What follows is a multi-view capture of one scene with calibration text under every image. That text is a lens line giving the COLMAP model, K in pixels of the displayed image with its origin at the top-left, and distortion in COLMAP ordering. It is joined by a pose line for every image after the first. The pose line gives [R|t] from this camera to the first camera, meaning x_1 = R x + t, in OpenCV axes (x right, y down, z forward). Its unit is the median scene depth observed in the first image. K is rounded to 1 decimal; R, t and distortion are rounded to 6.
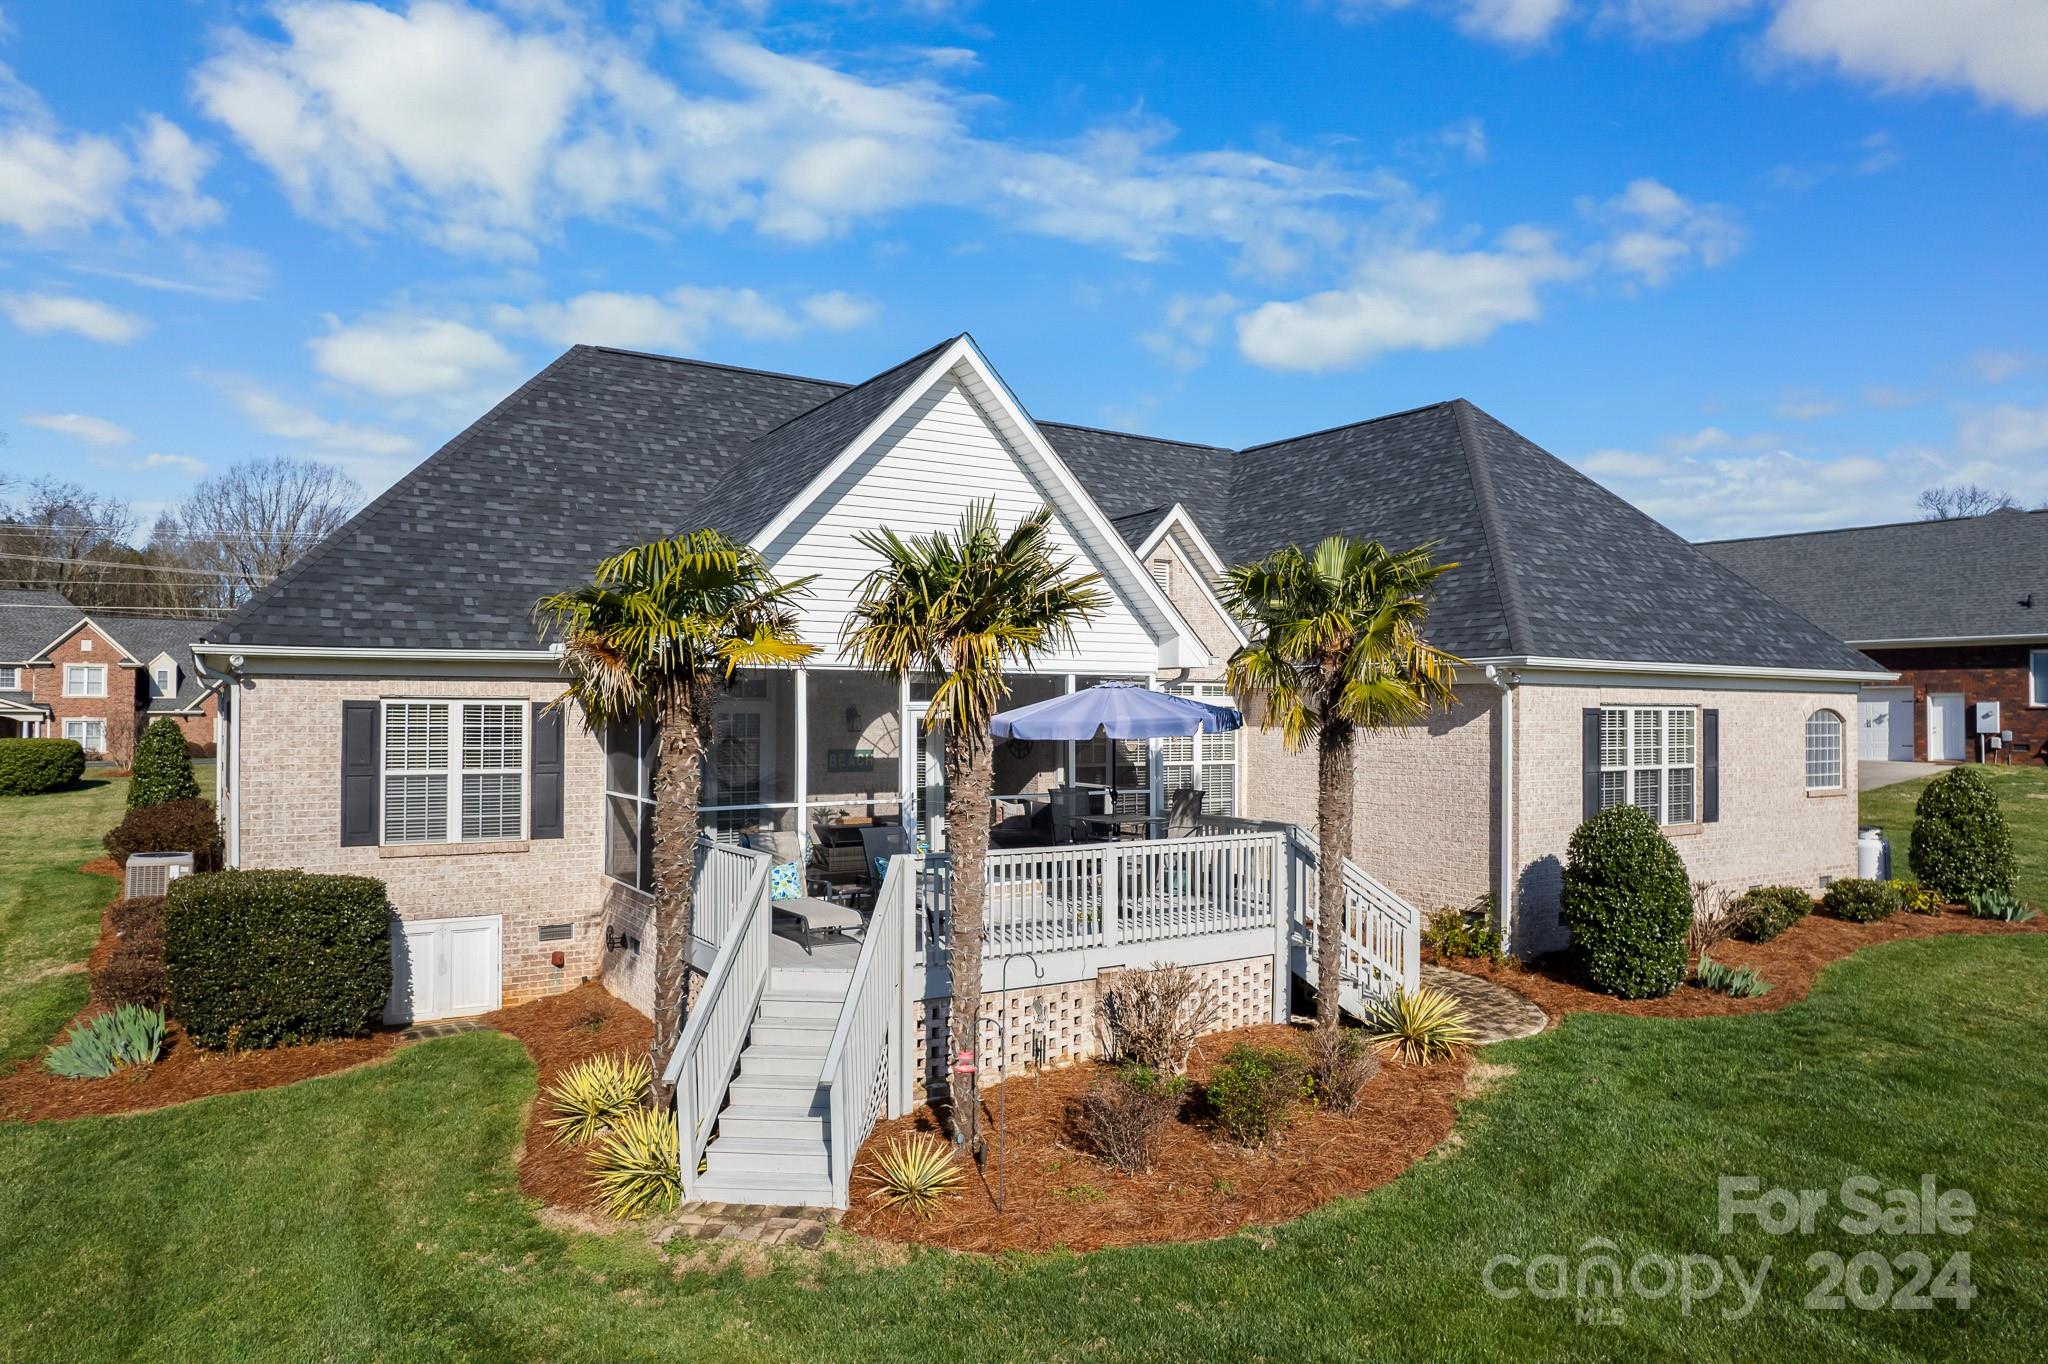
lens RADIAL K [[1291.6, 0, 1024.0], [0, 1291.6, 682.0], [0, 0, 1]] dist [-0.067969, 0.053191]
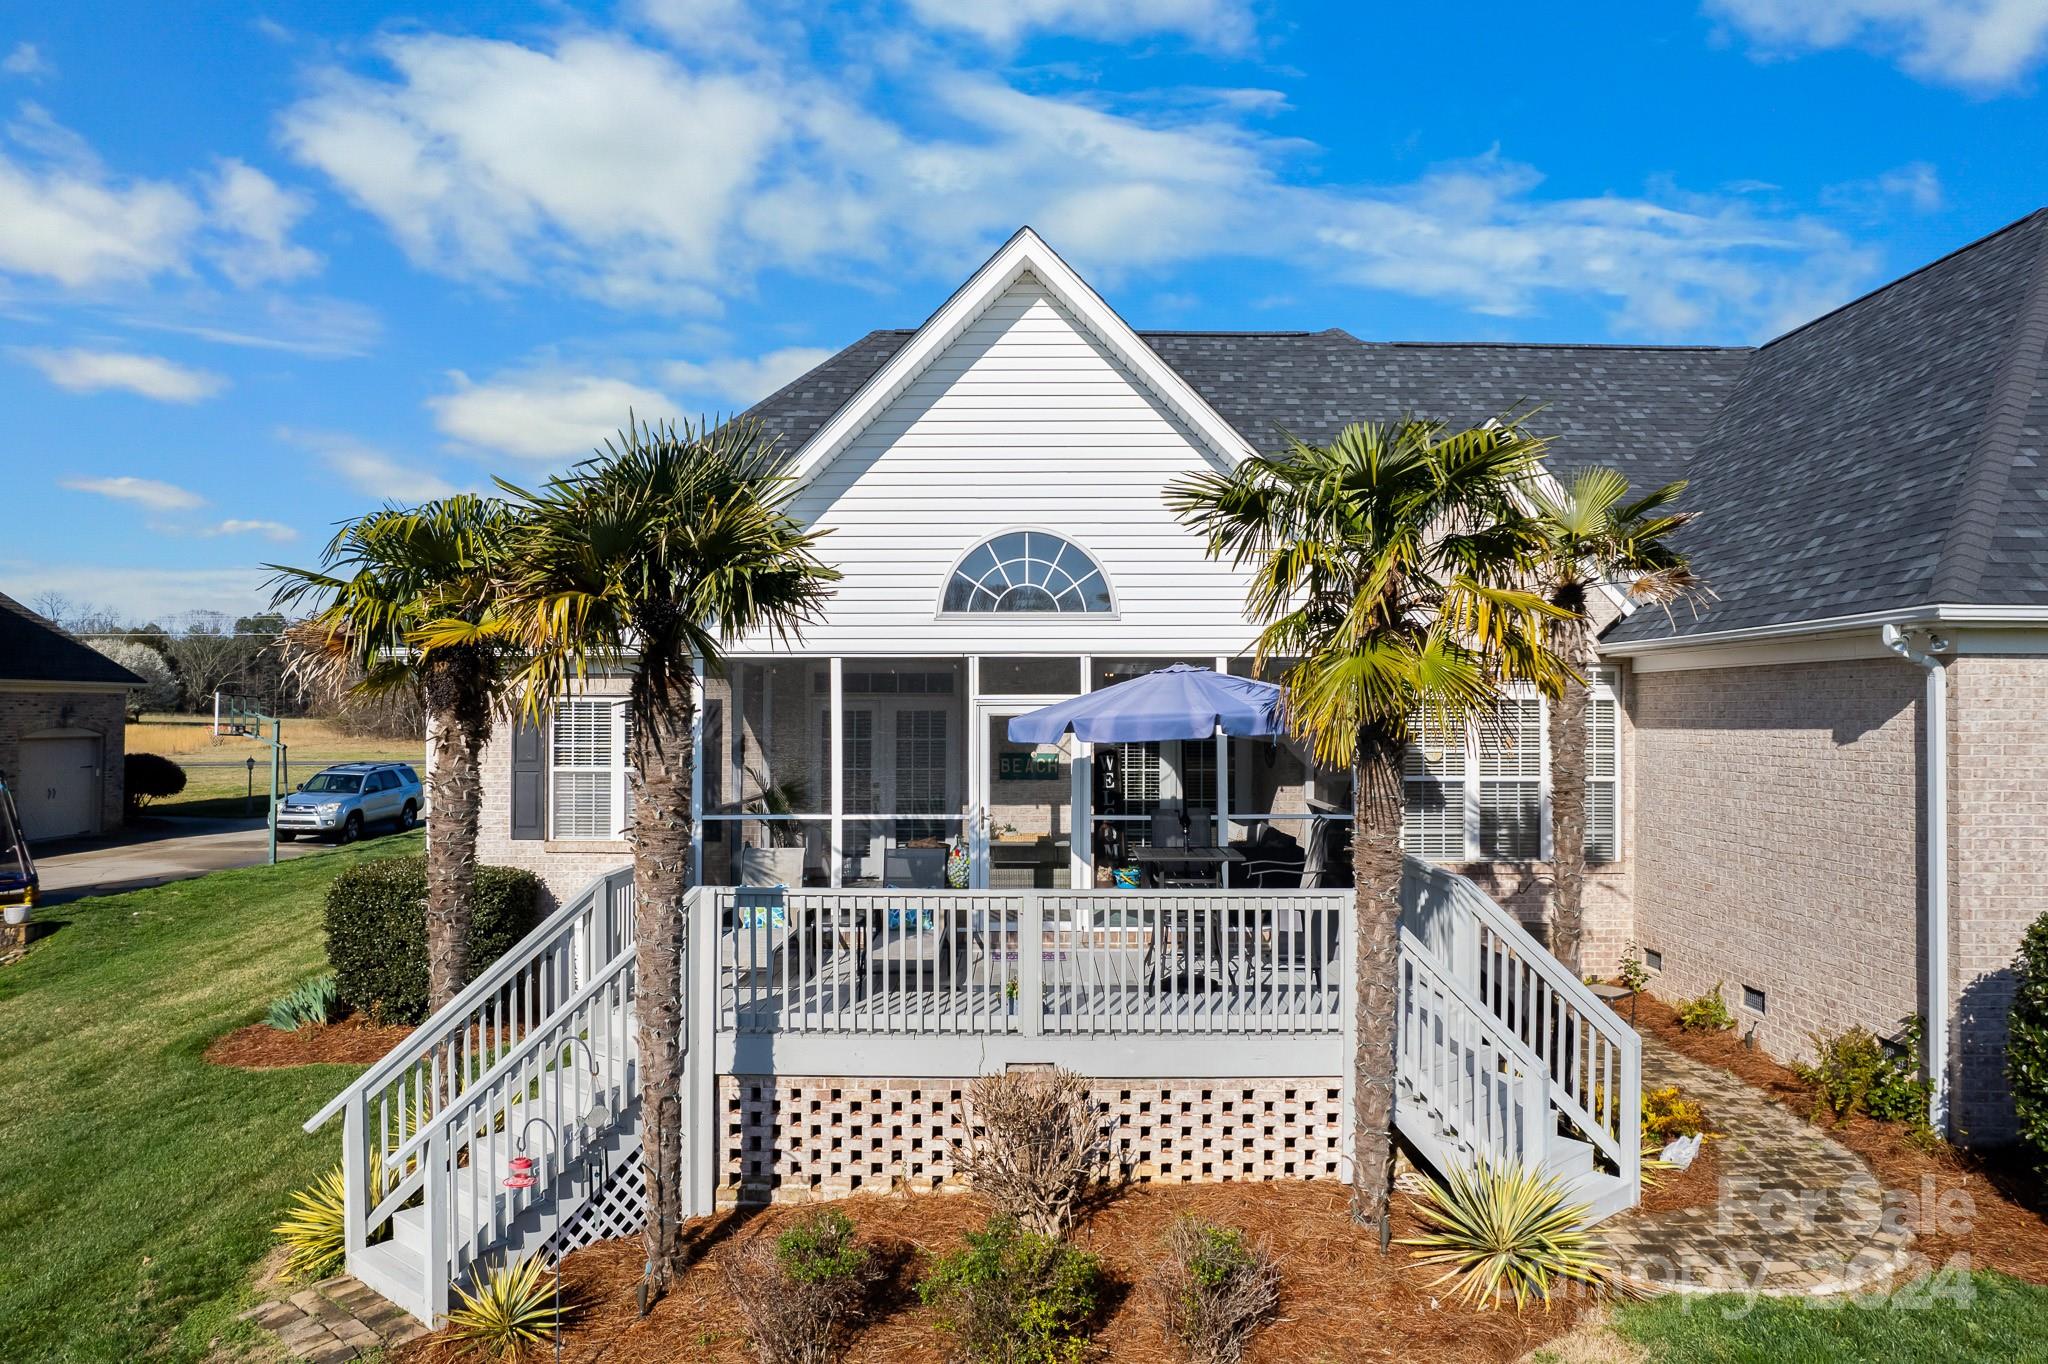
lens RADIAL K [[1249.1, 0, 1326.5], [0, 1249.1, 685.4], [0, 0, 1]] dist [-0.036150, 0.017433]
pose [[0.854544, -0.014261, -0.519183, 0.435889], [0.013556, 0.999895, -0.005152, 0.014170], [0.519202, -0.002636, 0.854648, 0.383749]]
